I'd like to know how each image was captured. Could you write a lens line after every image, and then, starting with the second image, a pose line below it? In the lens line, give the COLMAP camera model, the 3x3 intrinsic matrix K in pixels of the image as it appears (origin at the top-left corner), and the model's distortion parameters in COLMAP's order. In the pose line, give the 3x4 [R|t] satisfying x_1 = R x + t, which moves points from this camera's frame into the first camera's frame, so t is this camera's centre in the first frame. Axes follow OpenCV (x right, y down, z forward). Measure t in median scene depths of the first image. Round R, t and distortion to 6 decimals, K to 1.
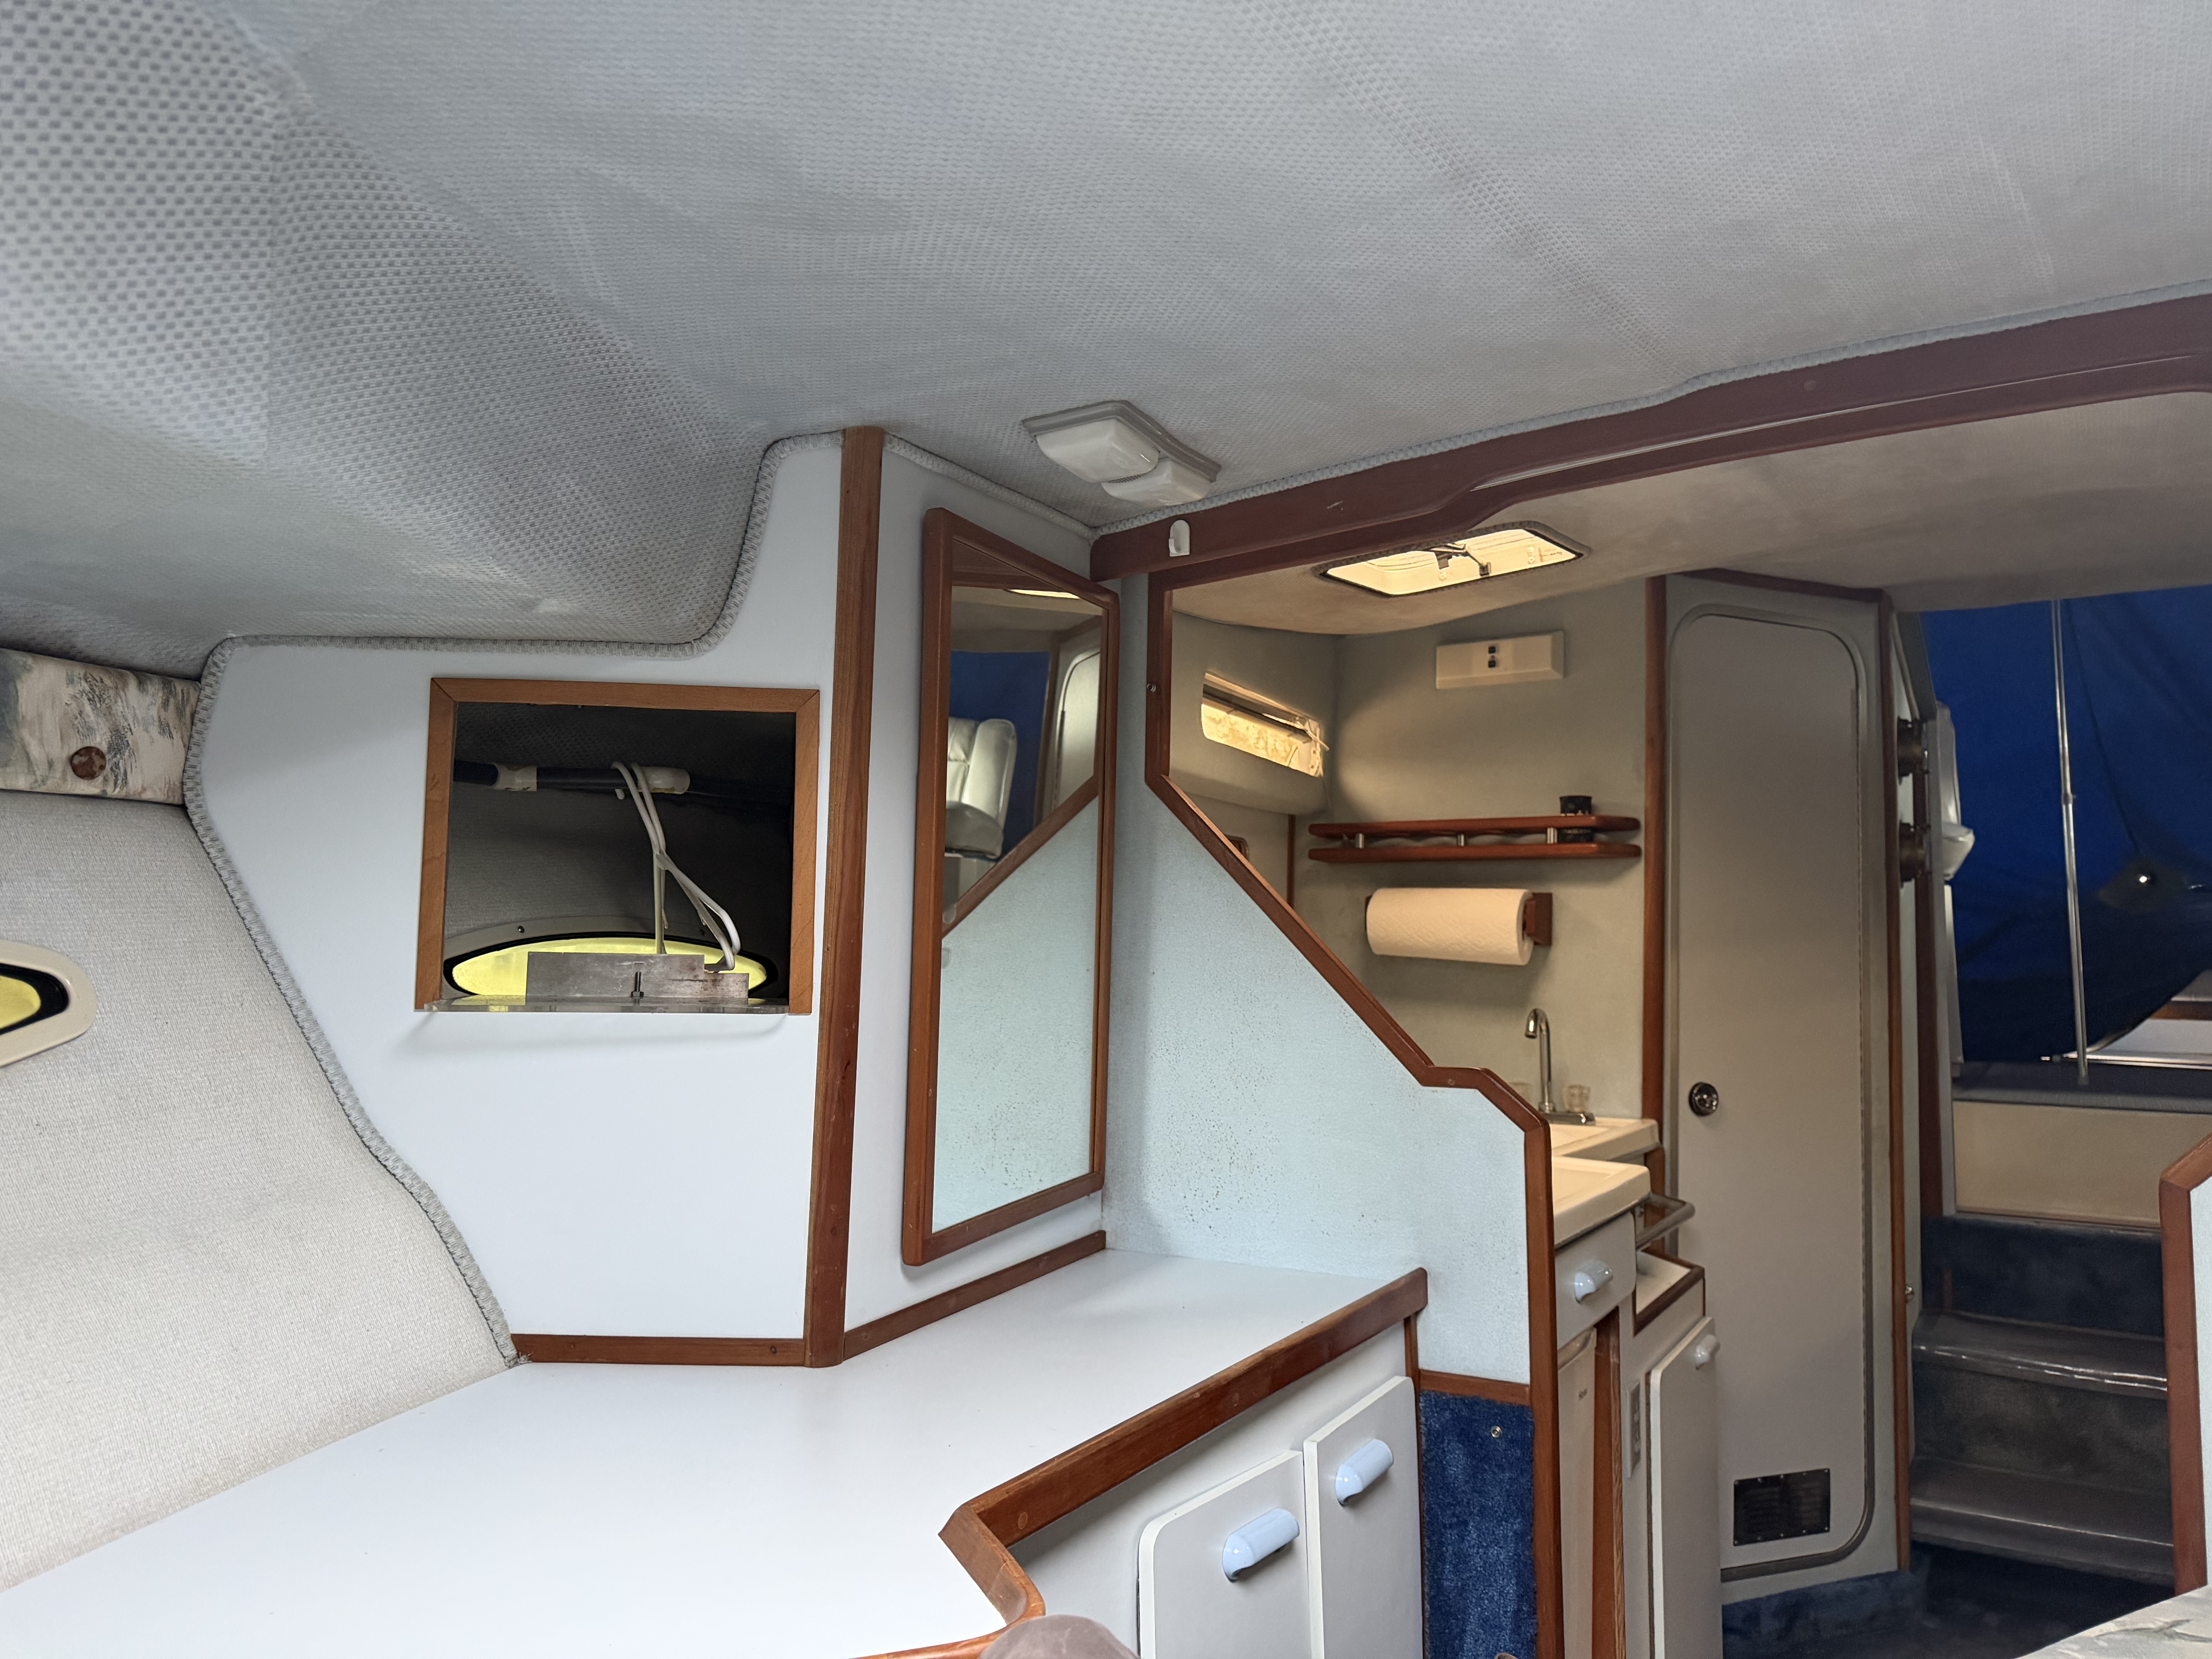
lens RADIAL K [[1553.2, 0, 1090.6], [0, 1553.2, 813.9], [0, 0, 1]] dist [0.056483, -0.062412]
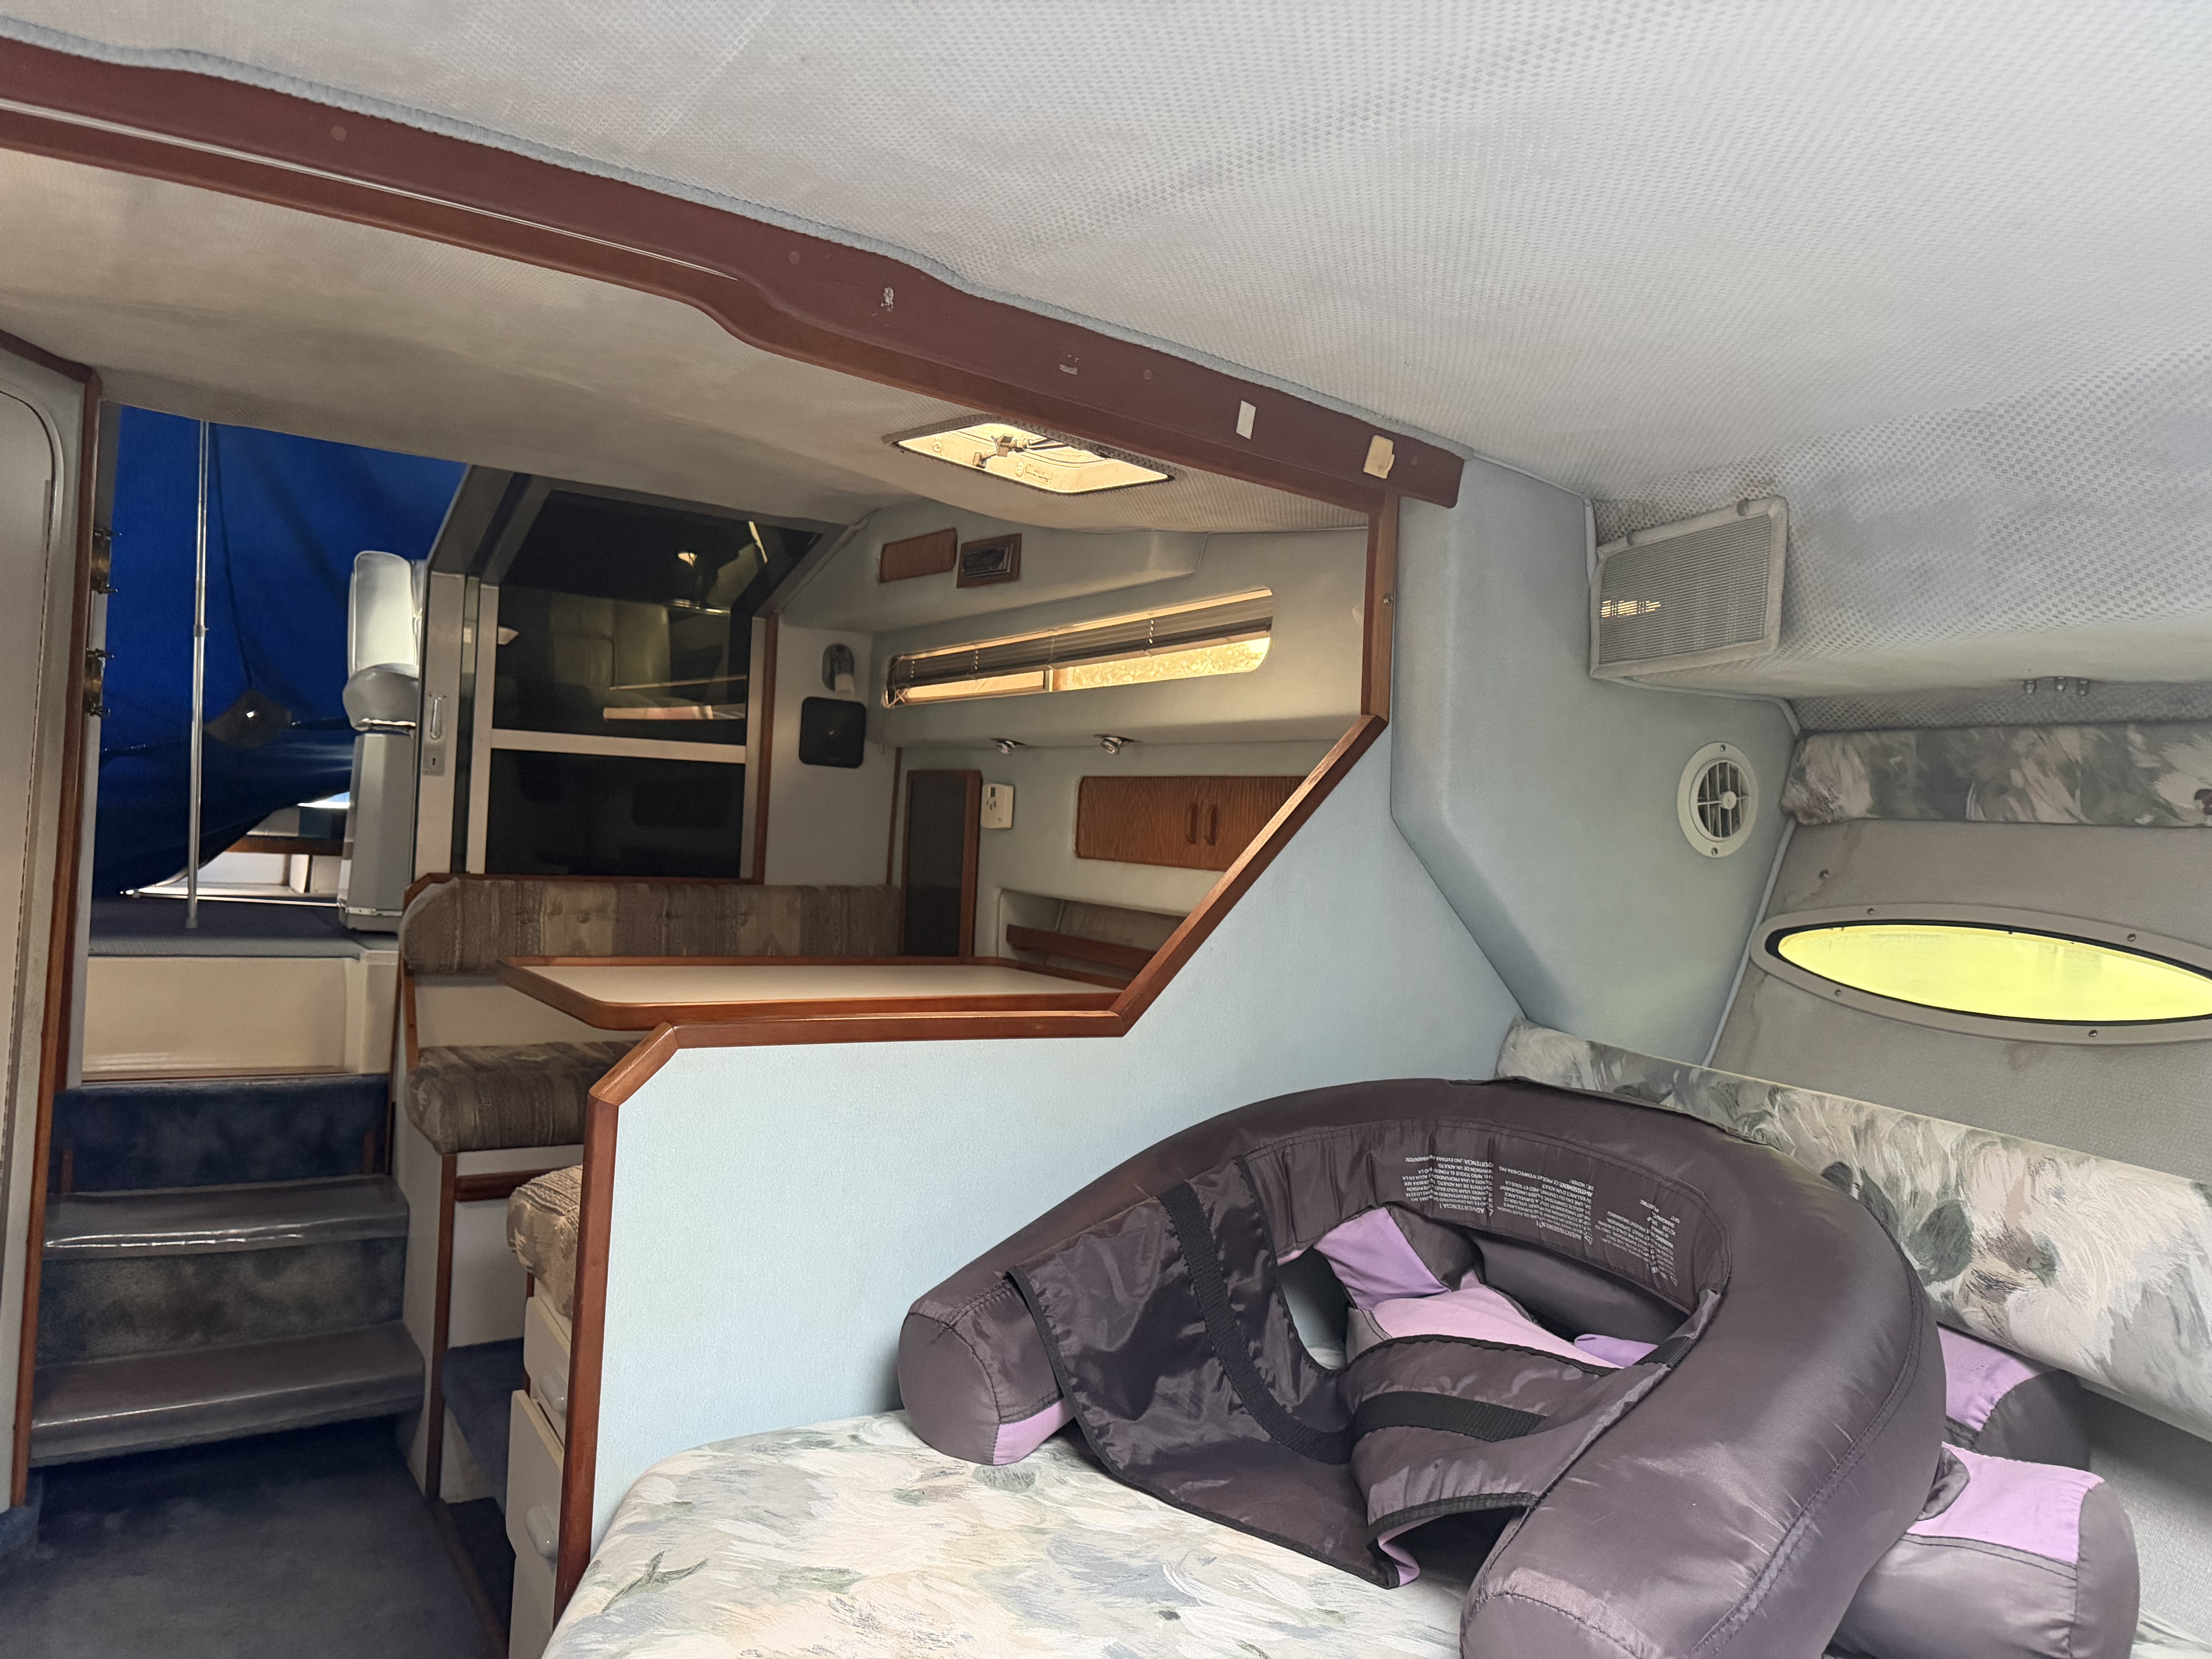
lens RADIAL K [[1553.2, 0, 1102.5], [0, 1553.2, 806.1], [0, 0, 1]] dist [0.056483, -0.062412]
pose [[0.406398, 0.024409, 0.913370, -0.042147], [-0.131319, 0.990825, 0.031951, -0.009922], [-0.904210, -0.132928, 0.405874, 0.151390]]
